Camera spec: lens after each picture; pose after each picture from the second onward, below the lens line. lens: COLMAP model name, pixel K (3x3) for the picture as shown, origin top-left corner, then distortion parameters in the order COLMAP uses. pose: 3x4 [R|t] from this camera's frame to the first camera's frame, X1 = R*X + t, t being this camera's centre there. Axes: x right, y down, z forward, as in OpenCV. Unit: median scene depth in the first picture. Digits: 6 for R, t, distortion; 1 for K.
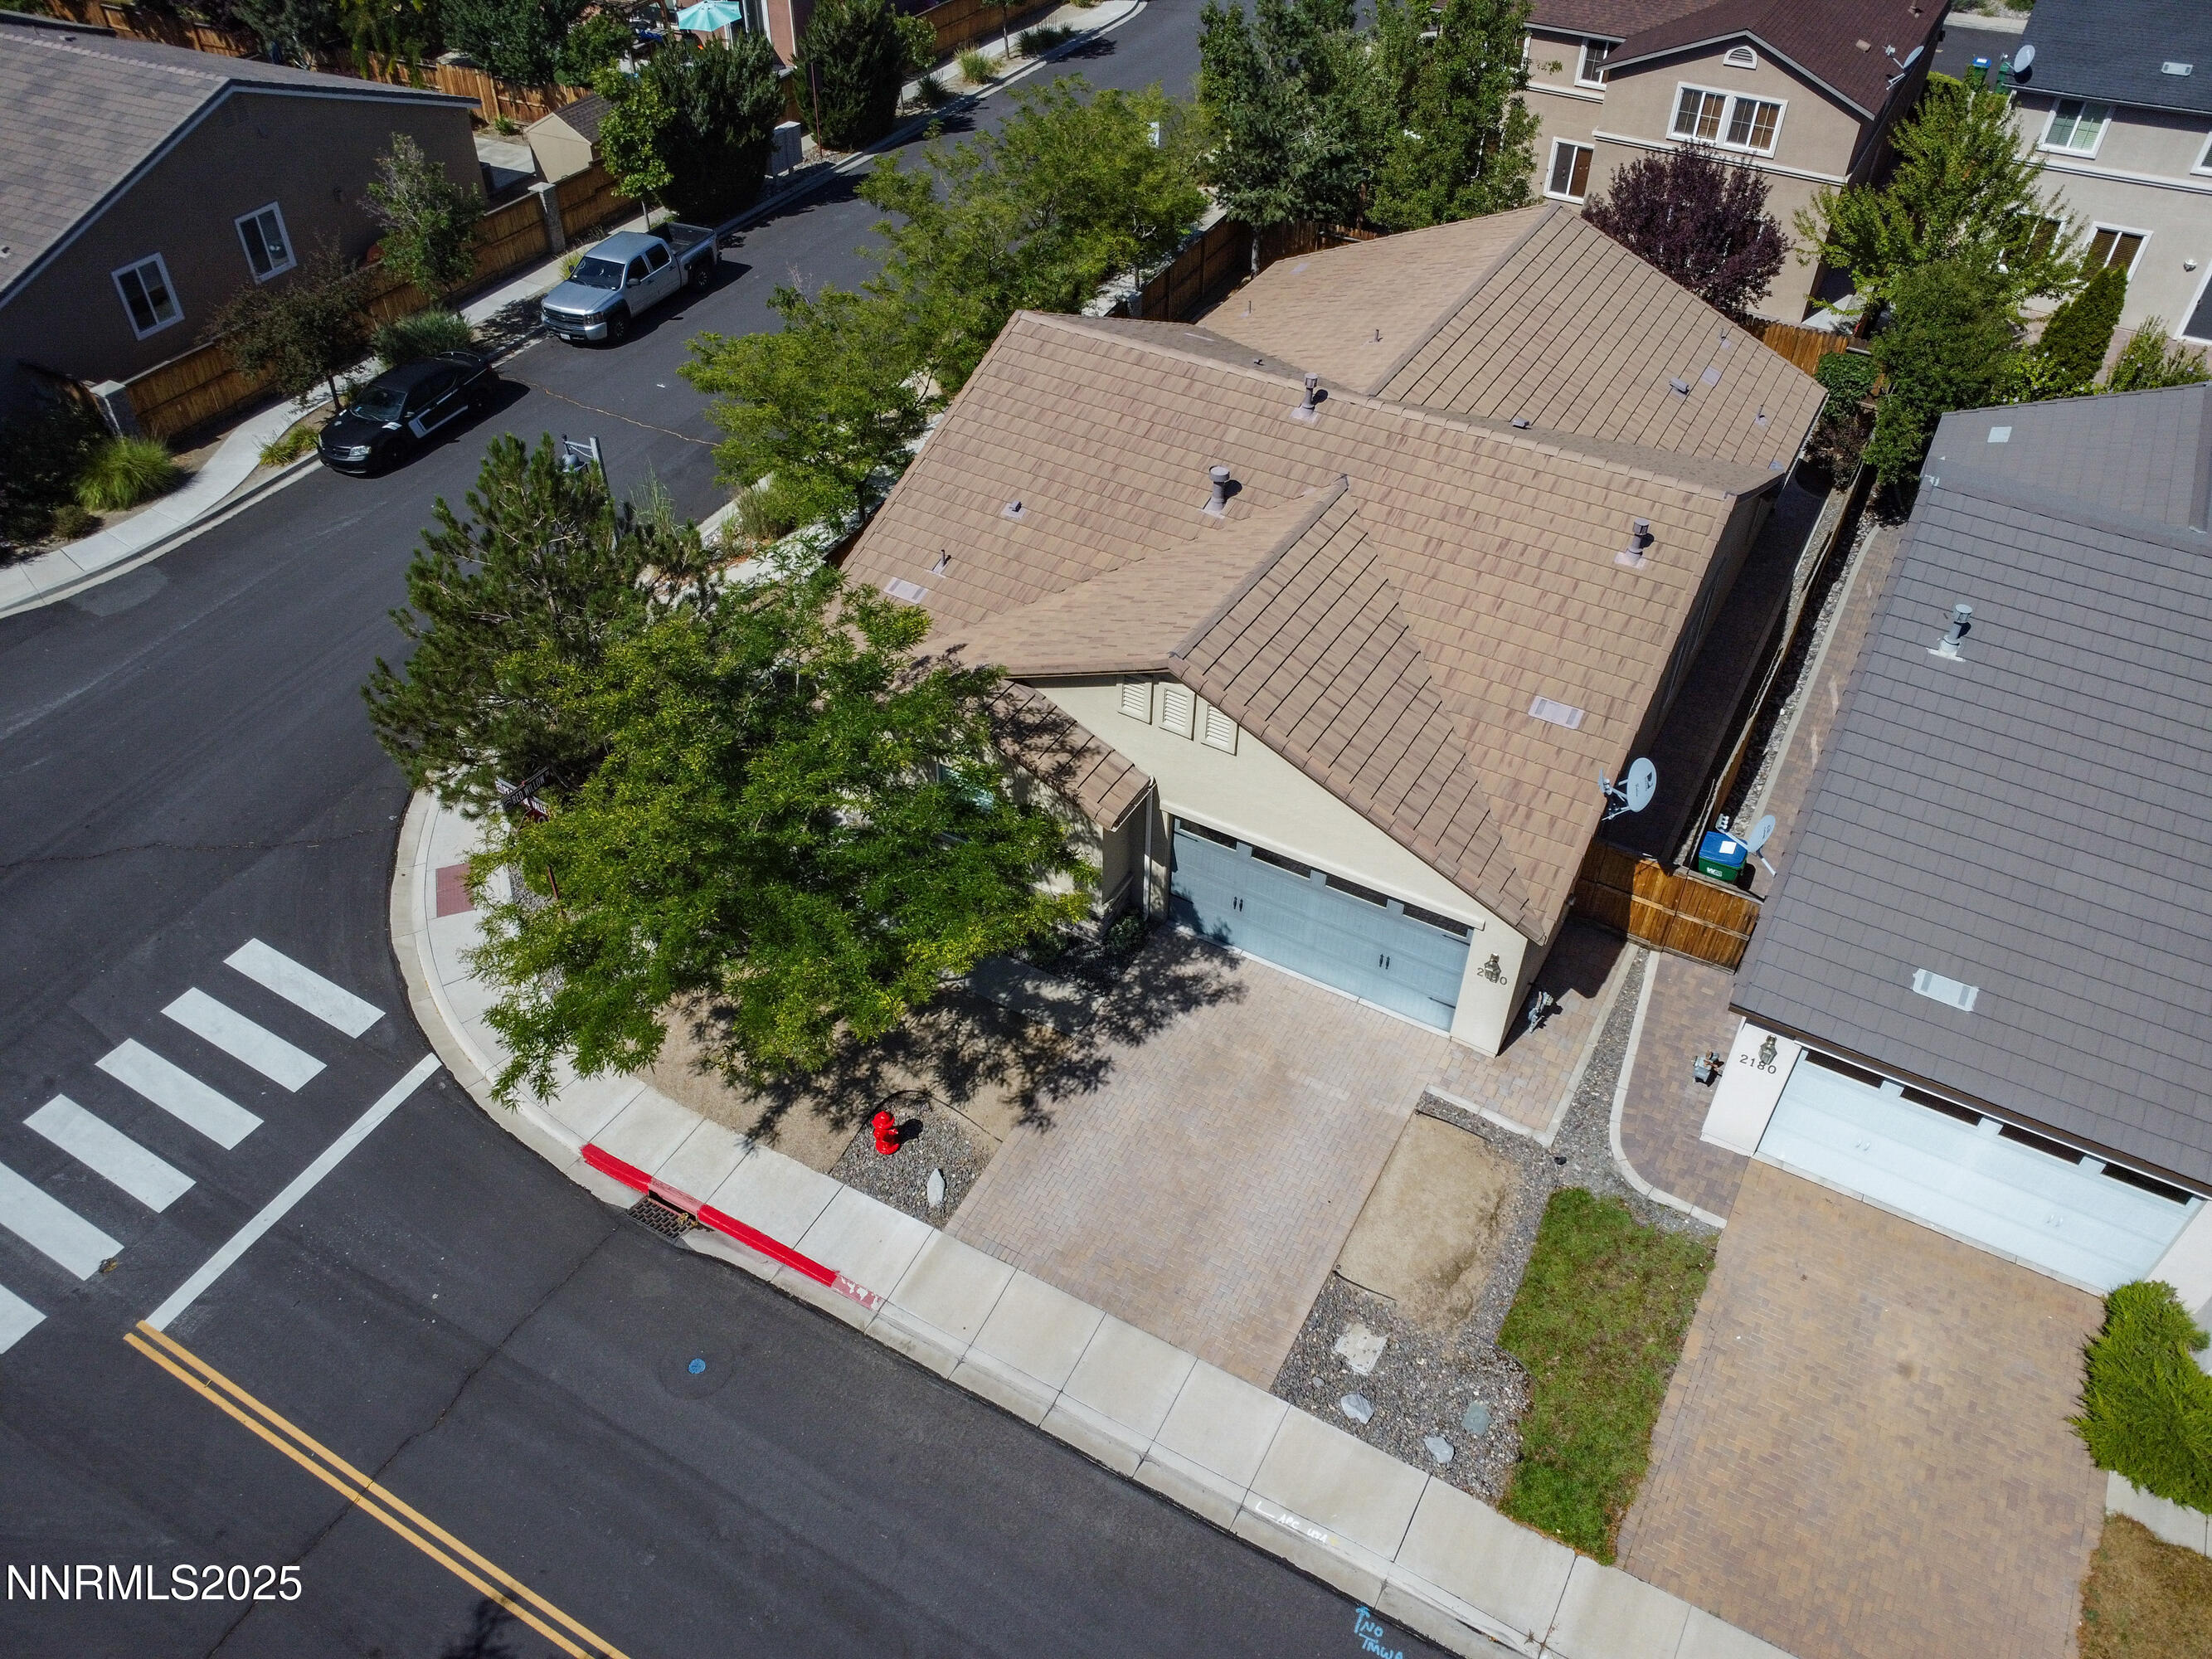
lens RADIAL K [[1603.6, 0, 1100.1], [0, 1603.6, 829.4], [0, 0, 1]] dist [-0.022586, -0.014265]
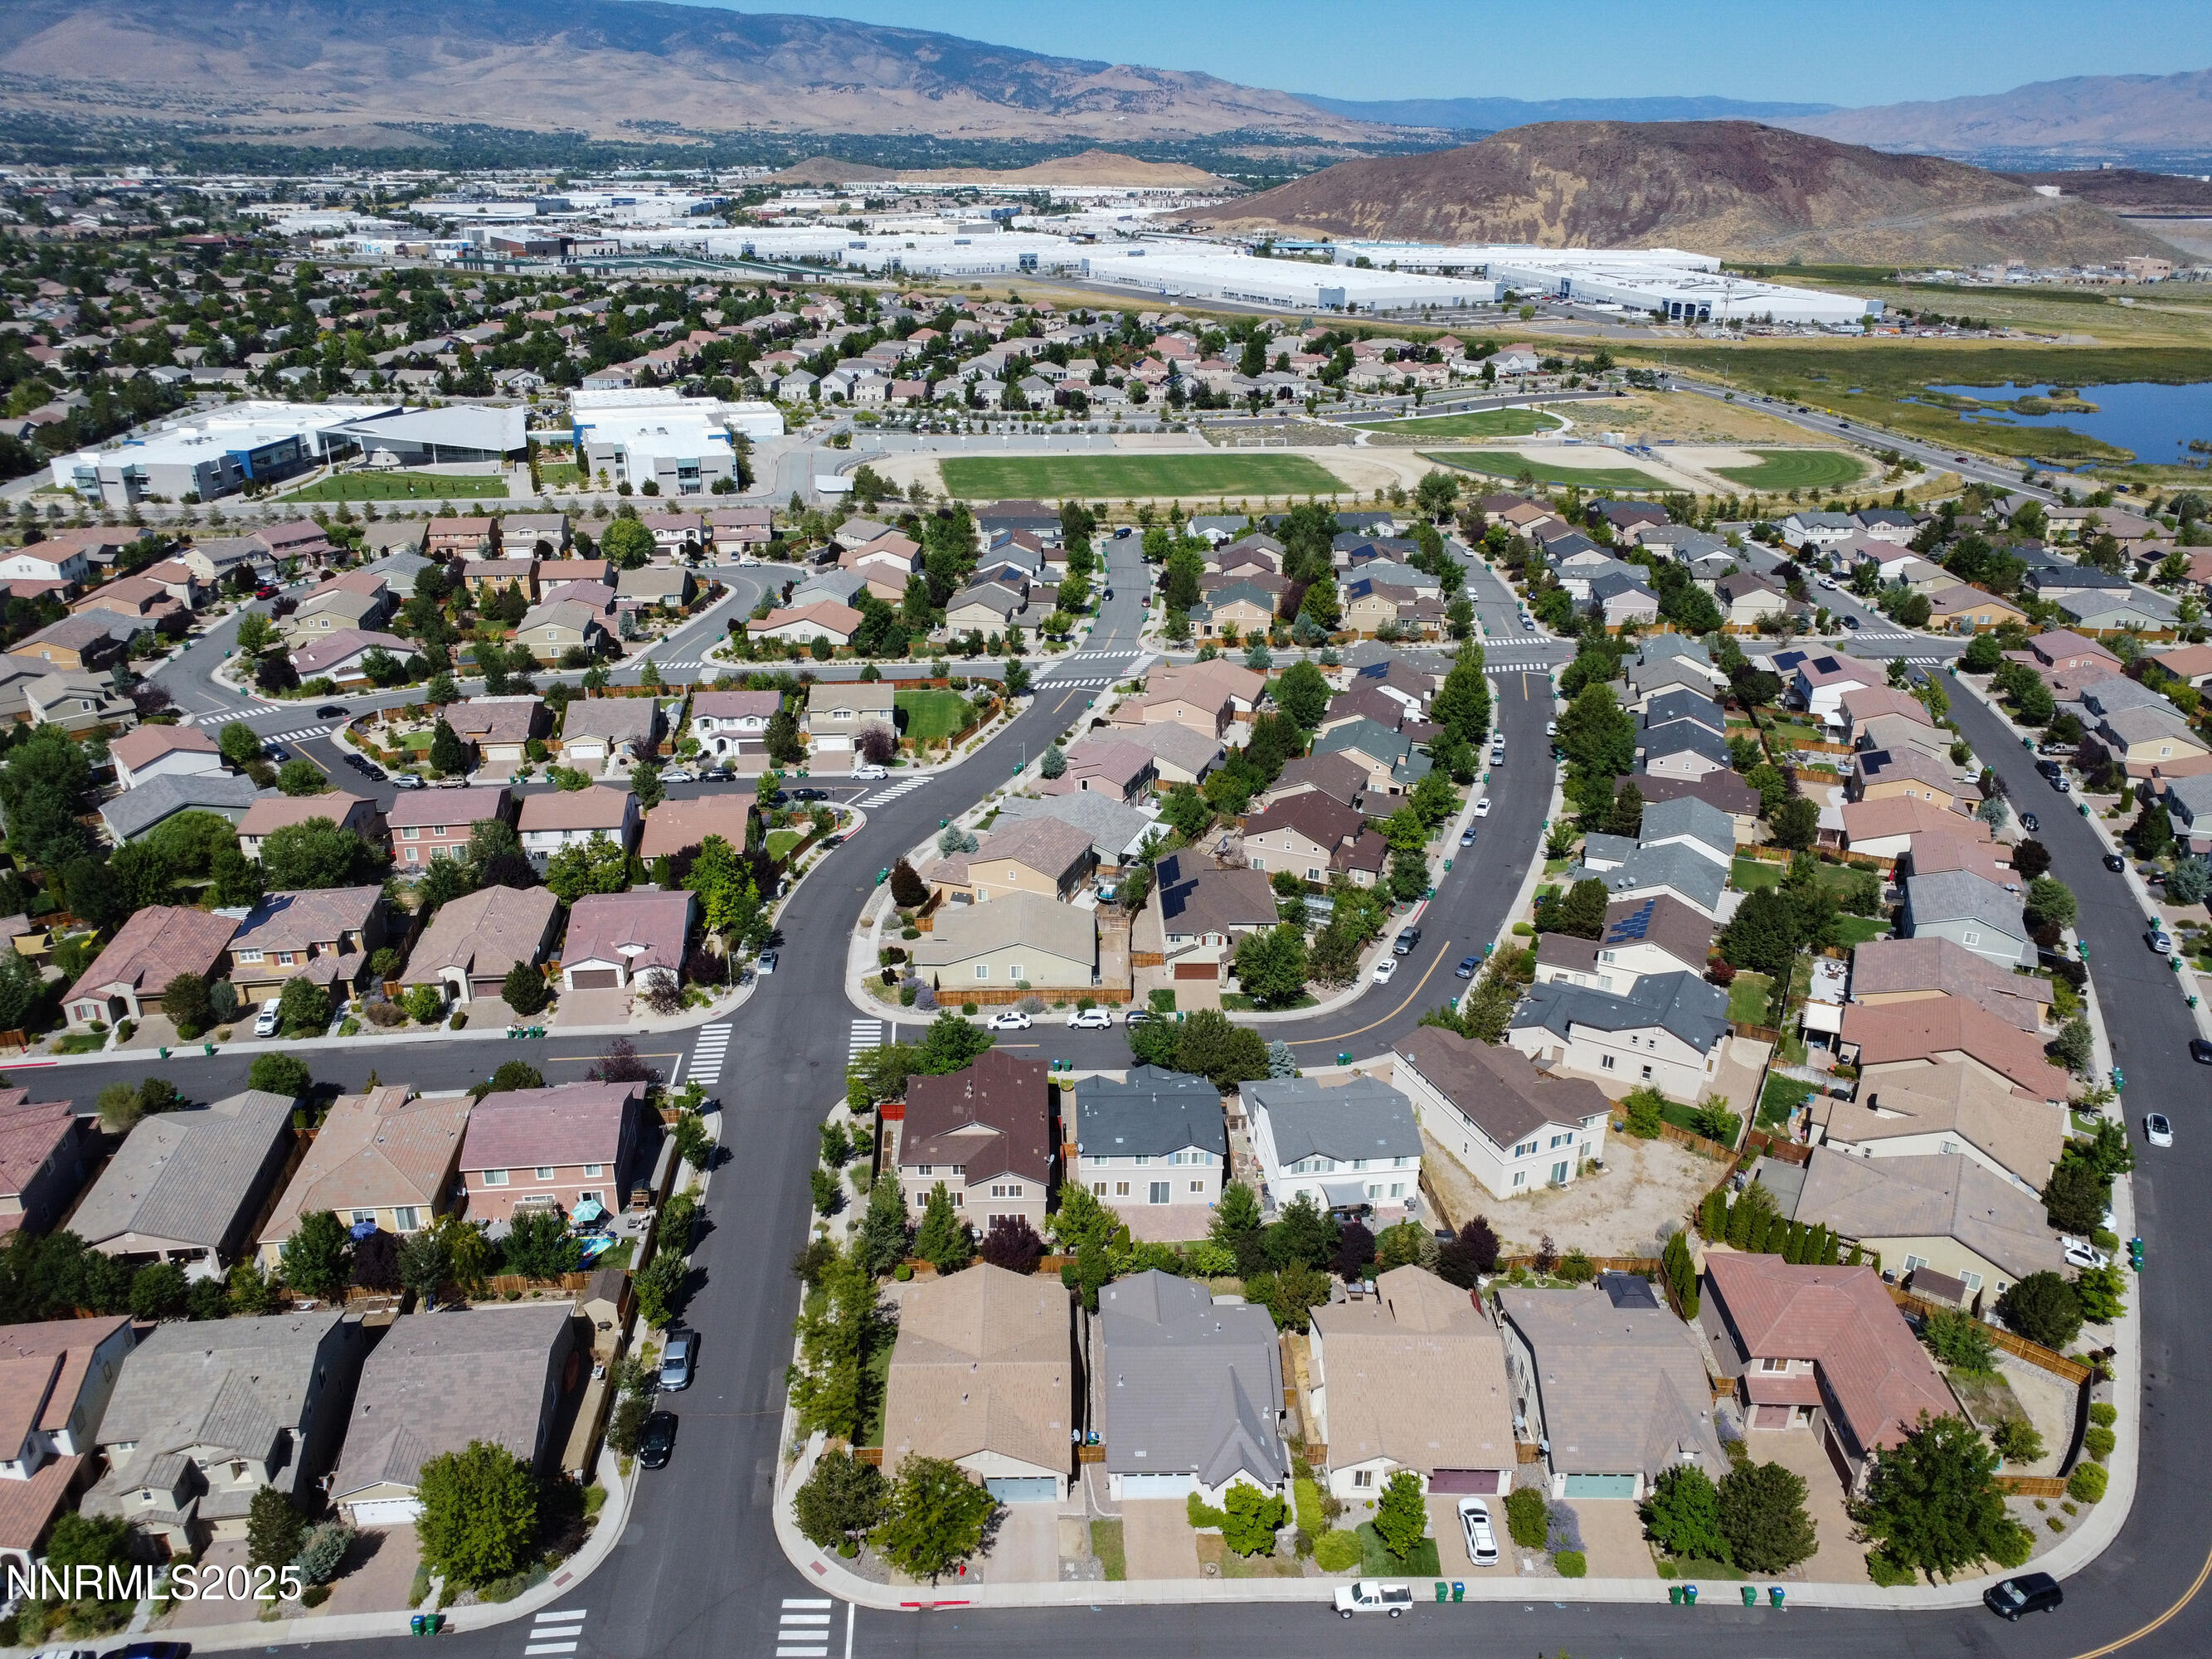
lens RADIAL K [[1603.6, 0, 1100.1], [0, 1603.6, 829.4], [0, 0, 1]] dist [-0.022586, -0.014265]
pose [[0.851982, -0.208549, 0.480244, -1.480721], [0.346143, 0.912551, -0.217798, -0.592389], [-0.392826, 0.351793, 0.849664, -3.635652]]
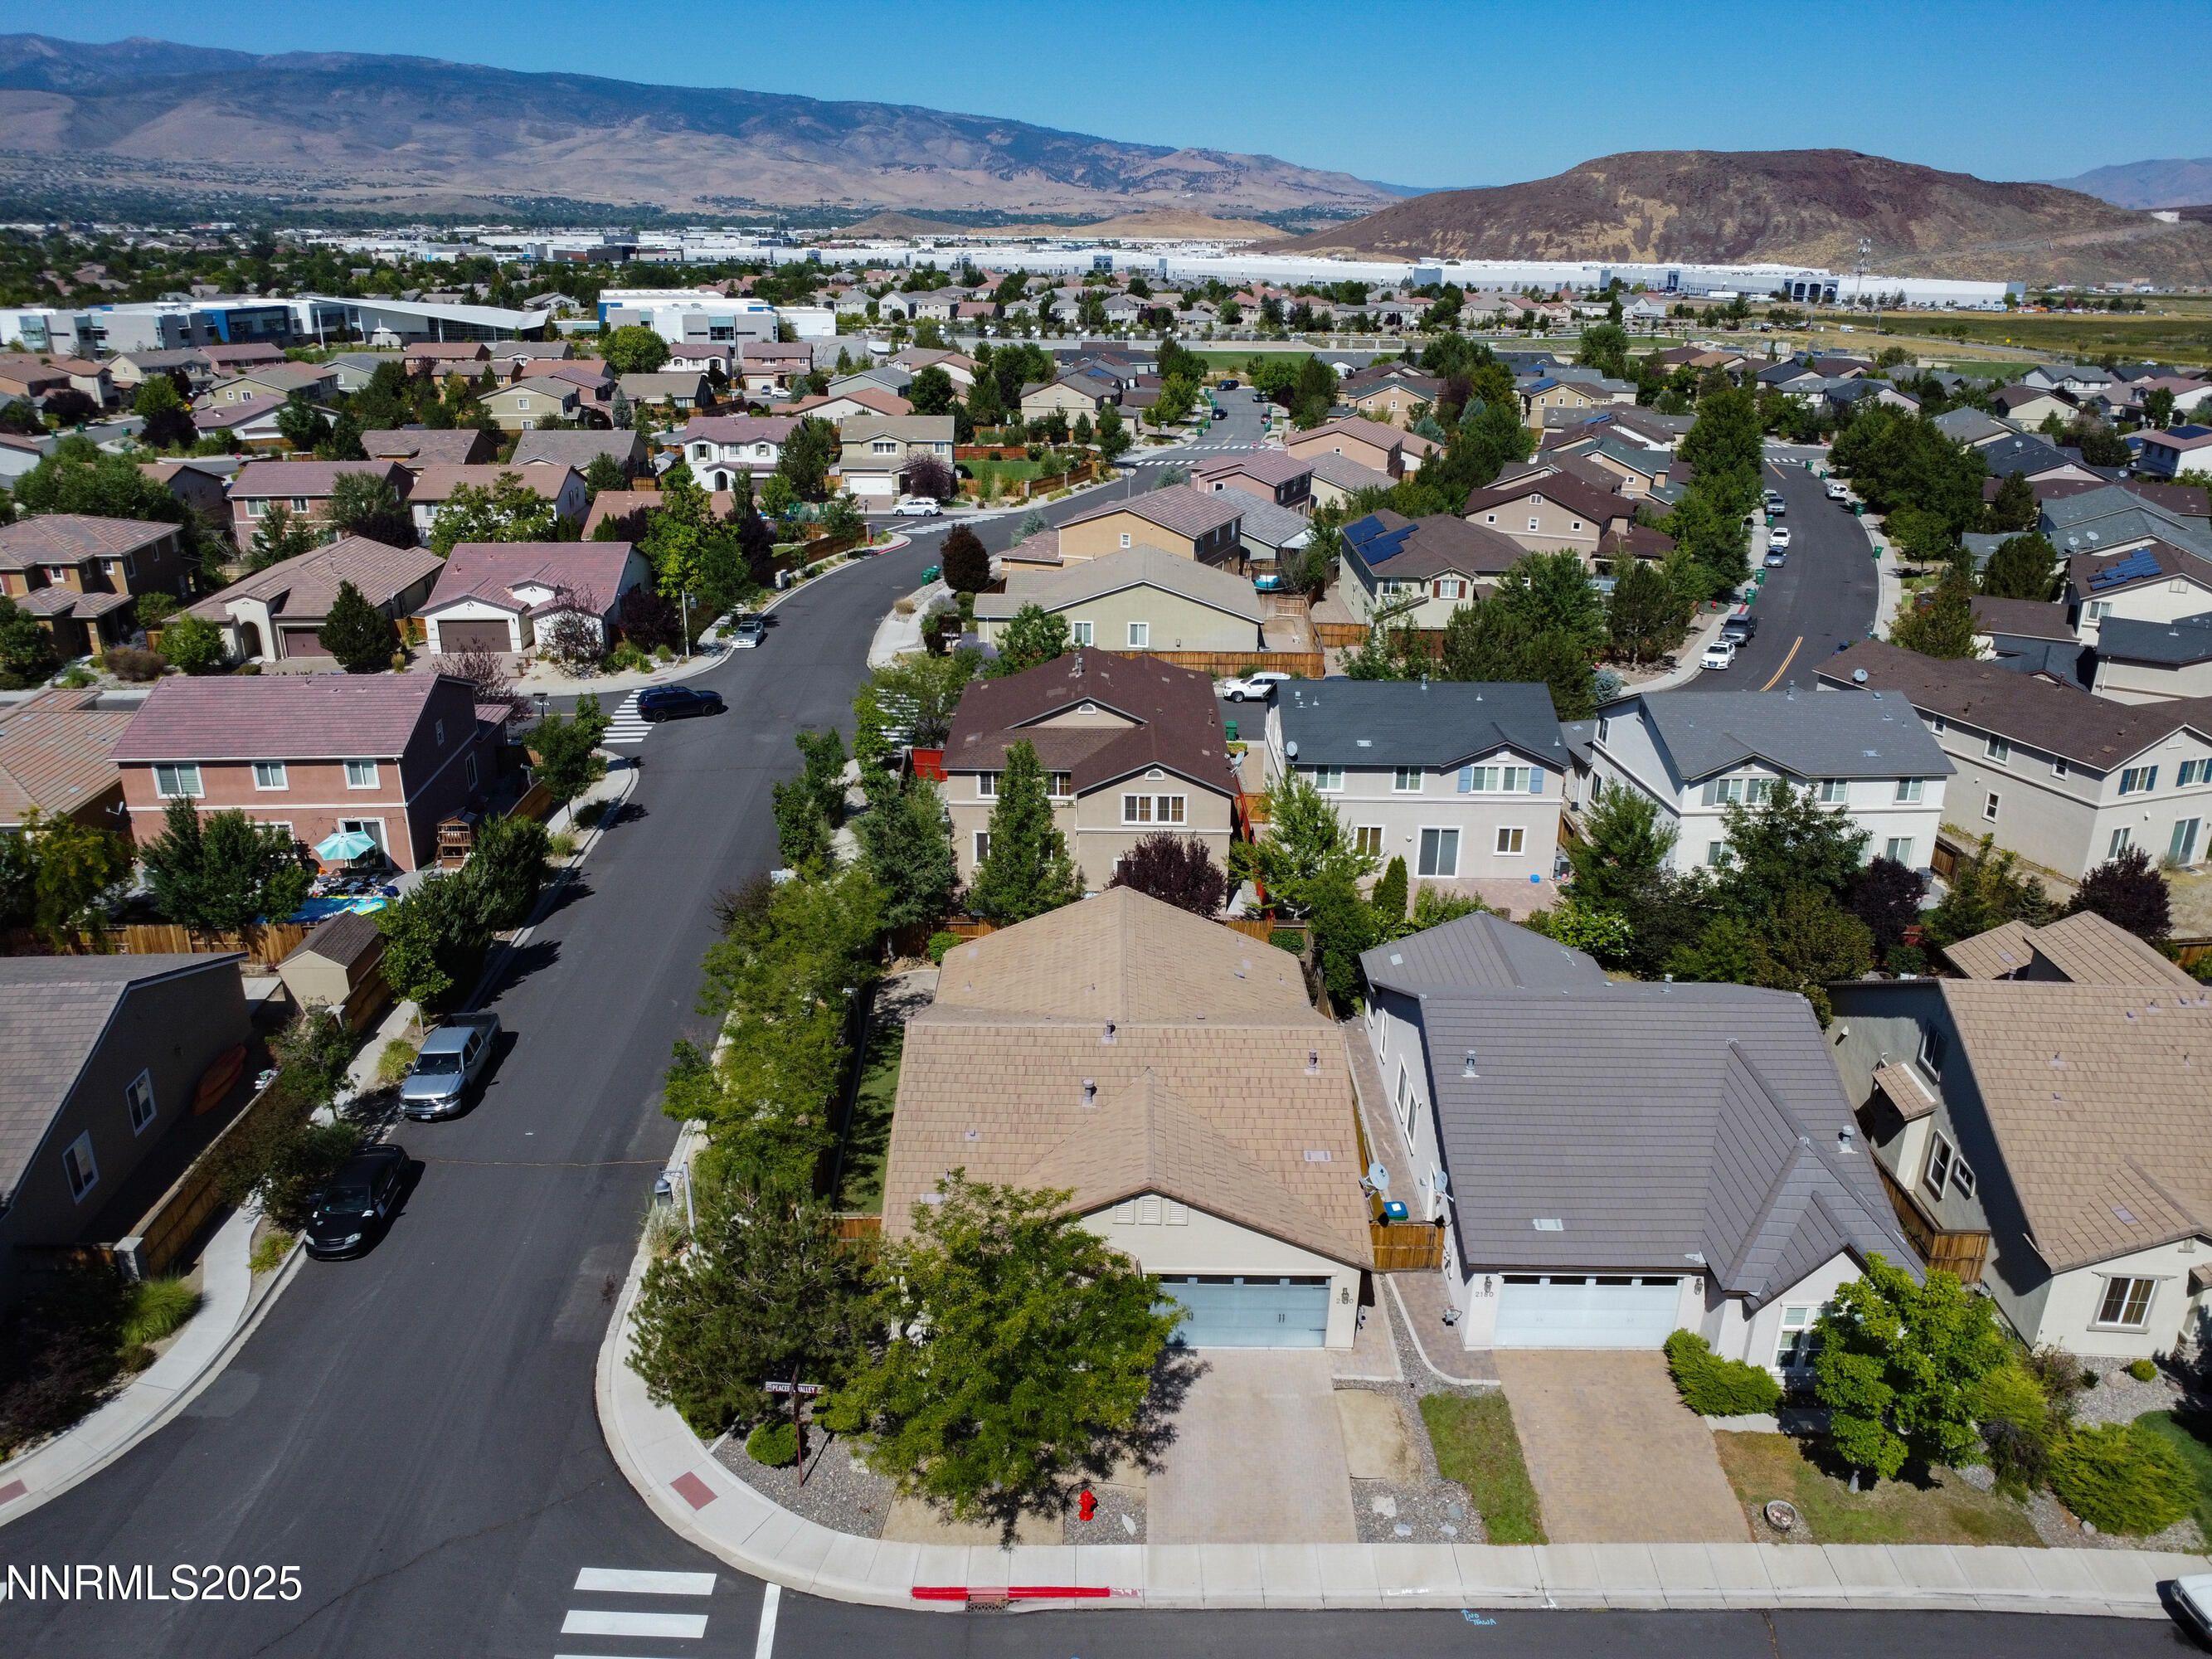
lens RADIAL K [[1603.6, 0, 1100.1], [0, 1603.6, 829.4], [0, 0, 1]] dist [-0.022586, -0.014265]
pose [[0.871546, -0.173736, 0.458501, -0.719410], [0.324245, 0.905674, -0.273165, 0.010732], [-0.367794, 0.386742, 0.845670, -0.642090]]
